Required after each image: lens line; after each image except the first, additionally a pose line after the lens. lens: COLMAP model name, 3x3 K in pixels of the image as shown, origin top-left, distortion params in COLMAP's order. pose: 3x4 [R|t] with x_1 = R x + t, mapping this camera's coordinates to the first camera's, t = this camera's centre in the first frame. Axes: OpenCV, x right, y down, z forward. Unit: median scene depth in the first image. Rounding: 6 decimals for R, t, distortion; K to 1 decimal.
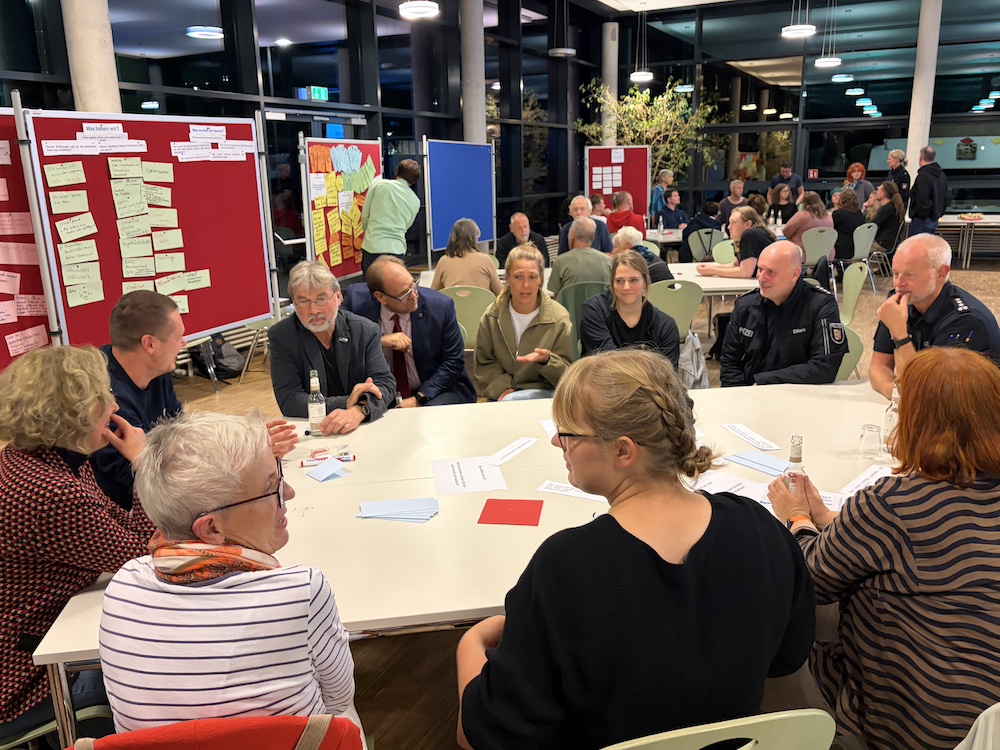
lens RADIAL K [[827.5, 0, 499.1], [0, 827.5, 367.6], [0, 0, 1]] dist [0.019759, 0.055459]
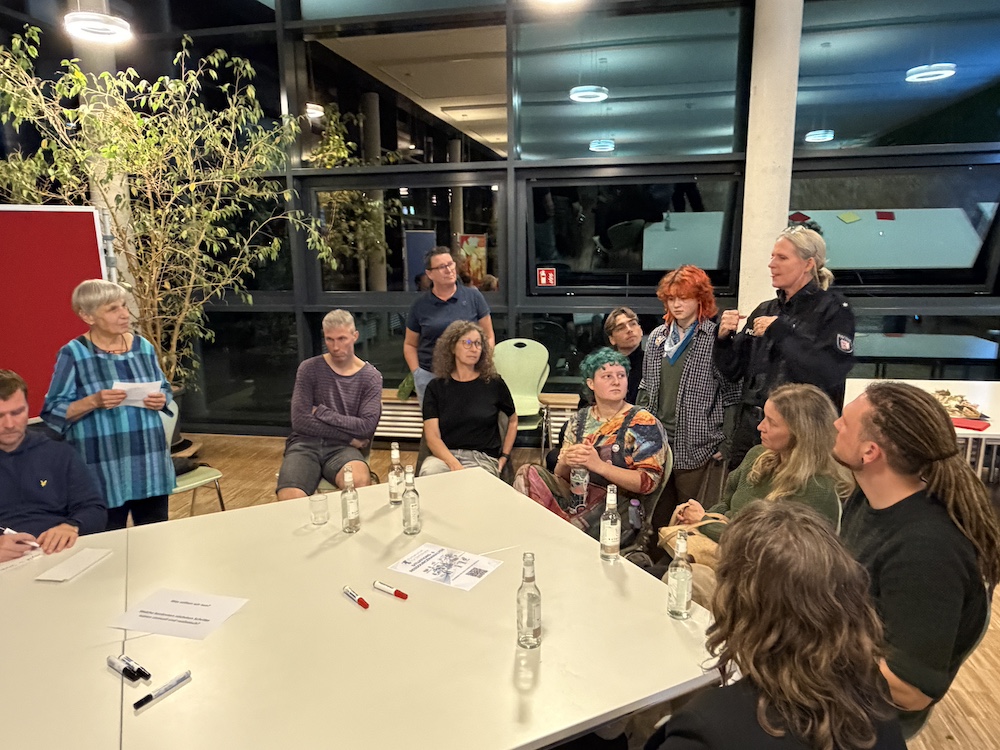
lens RADIAL K [[689.9, 0, 499.5], [0, 689.9, 378.6], [0, 0, 1]] dist [0.070483, 0.002605]
pose [[0.961880, -0.043482, 0.269993, 0.234765], [0.054884, 0.997885, -0.034822, -0.157716], [-0.267908, 0.048313, 0.962232, 0.610124]]
